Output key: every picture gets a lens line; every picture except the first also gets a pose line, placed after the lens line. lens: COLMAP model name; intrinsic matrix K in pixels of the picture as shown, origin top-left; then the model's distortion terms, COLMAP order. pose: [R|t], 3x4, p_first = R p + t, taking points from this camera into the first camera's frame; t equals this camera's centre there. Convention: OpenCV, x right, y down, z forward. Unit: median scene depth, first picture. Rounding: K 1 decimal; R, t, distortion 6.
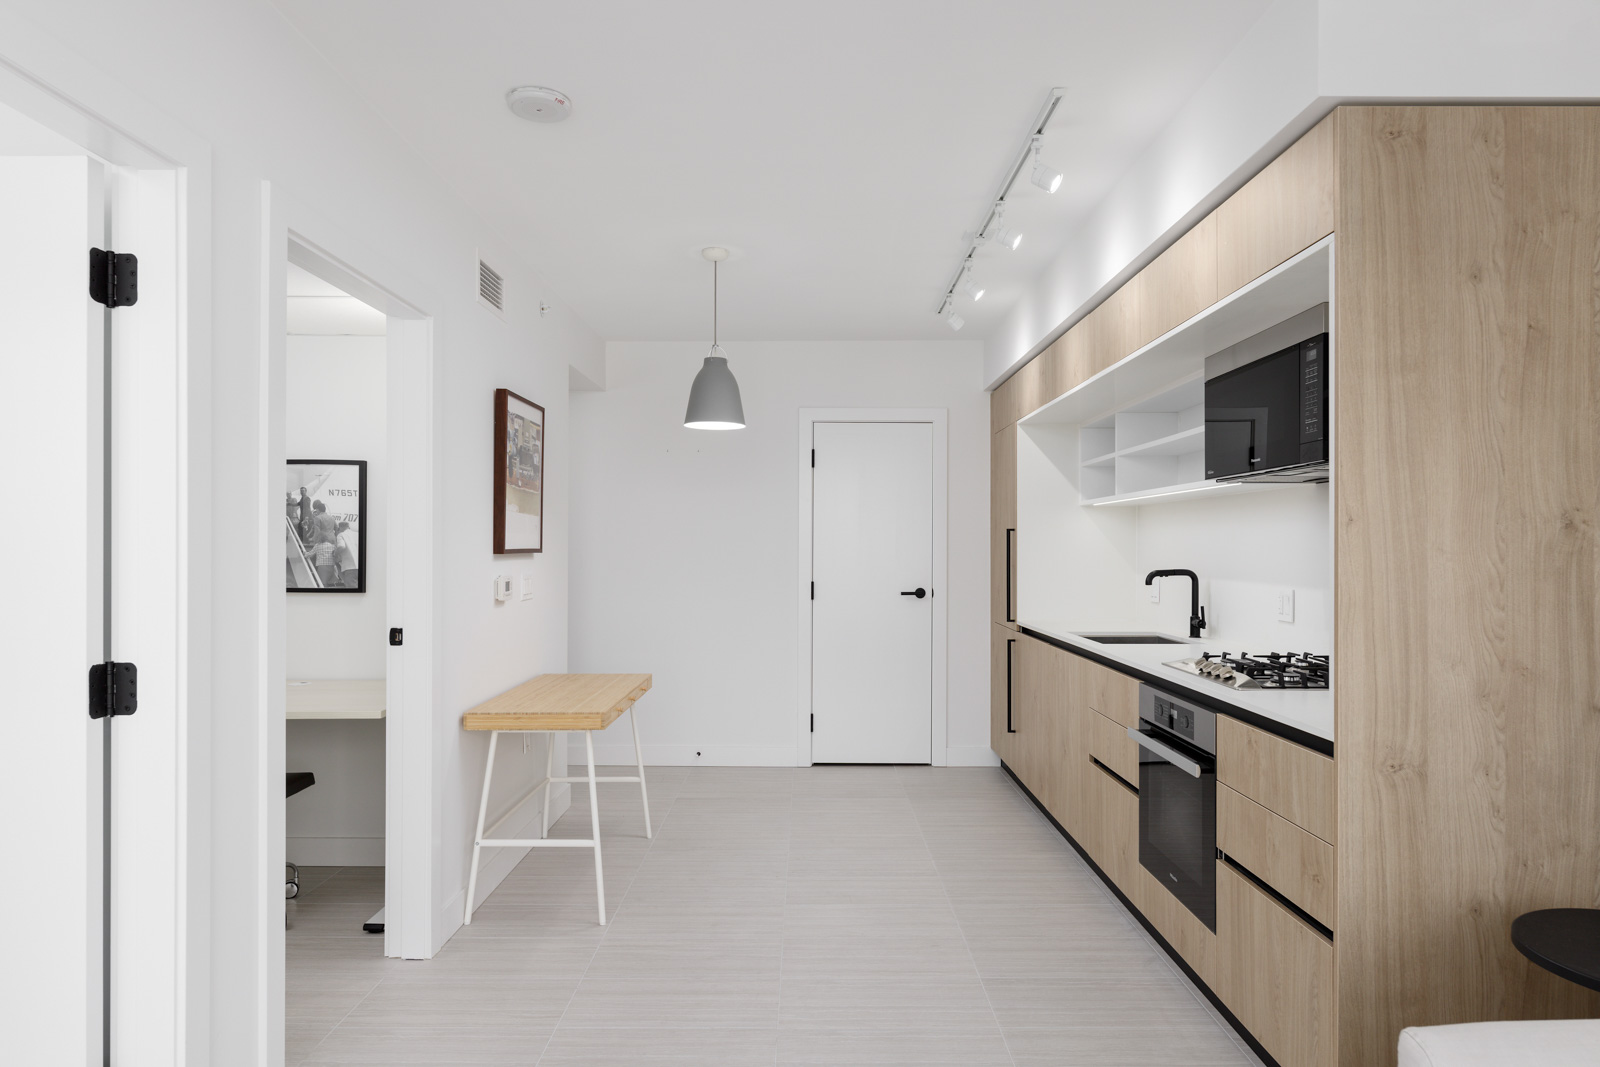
lens RADIAL K [[966.2, 0, 794.5], [0, 966.2, 530.5], [0, 0, 1]] dist [0.000677, 0.000009]
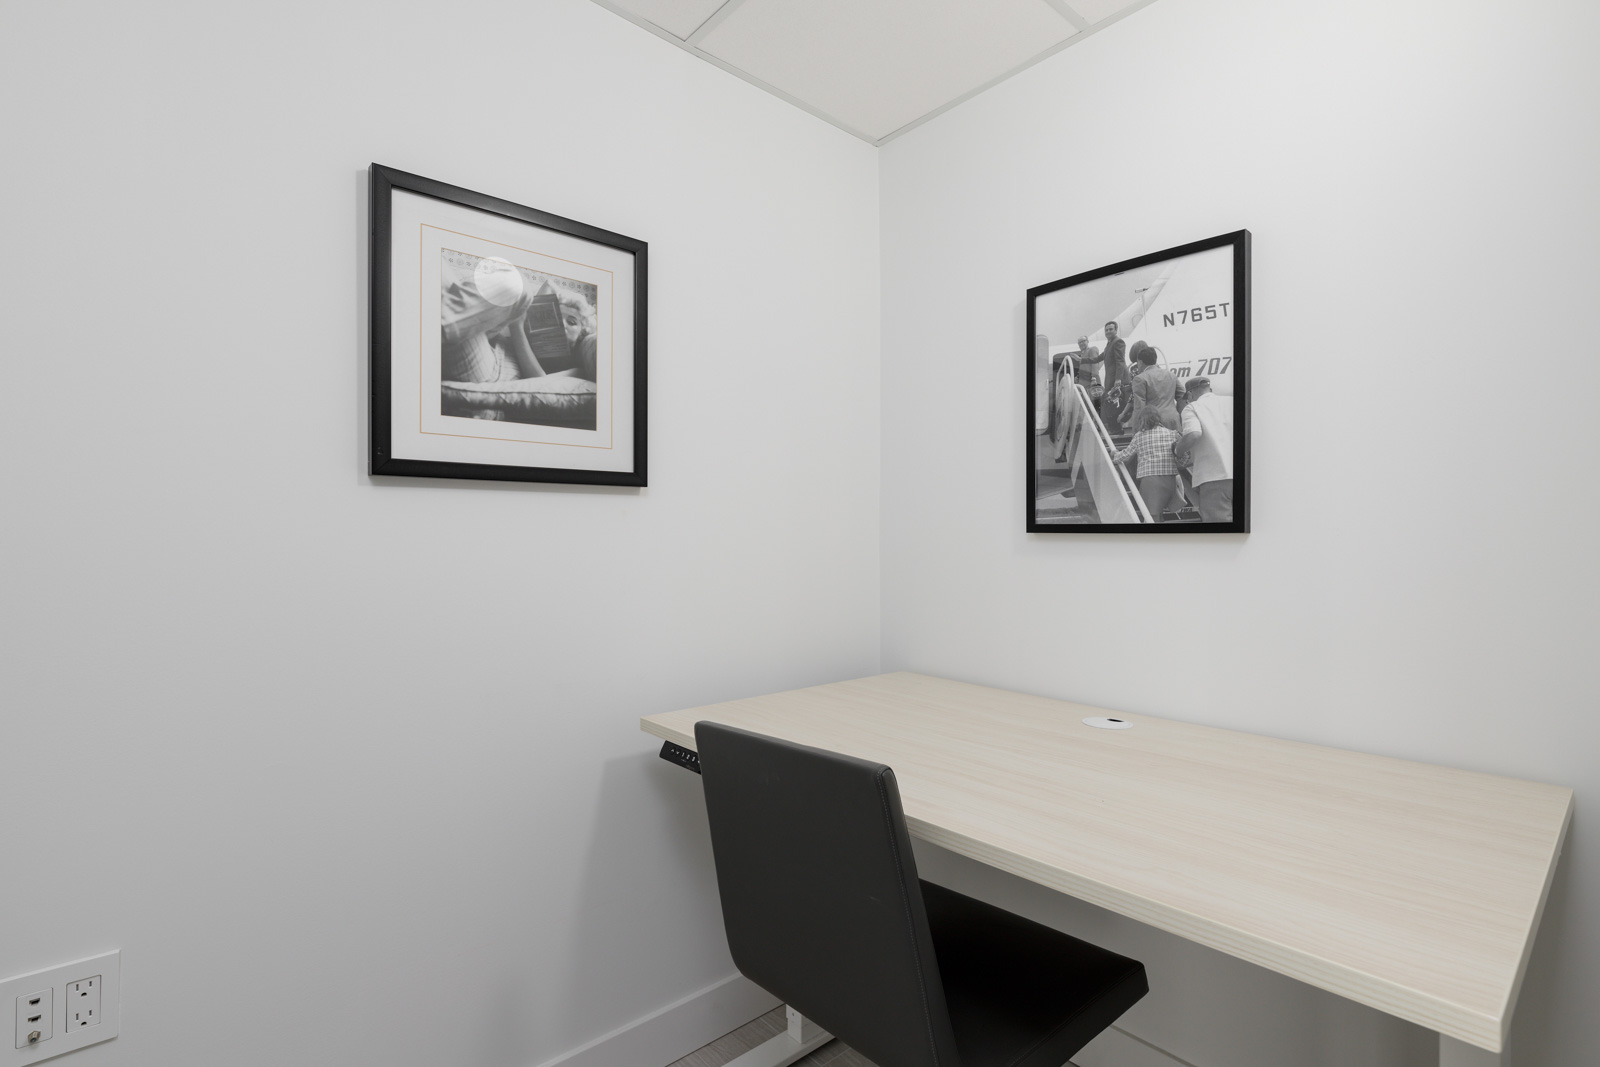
lens RADIAL K [[761.4, 0, 796.4], [0, 761.4, 530.2], [0, 0, 1]] dist [-0.001102, 0.000148]
pose [[0.670434, -0.000566, -0.741969, -0.325710], [0.004173, 0.999987, 0.003008, 0.061167], [0.741958, -0.005112, 0.670427, 0.615585]]
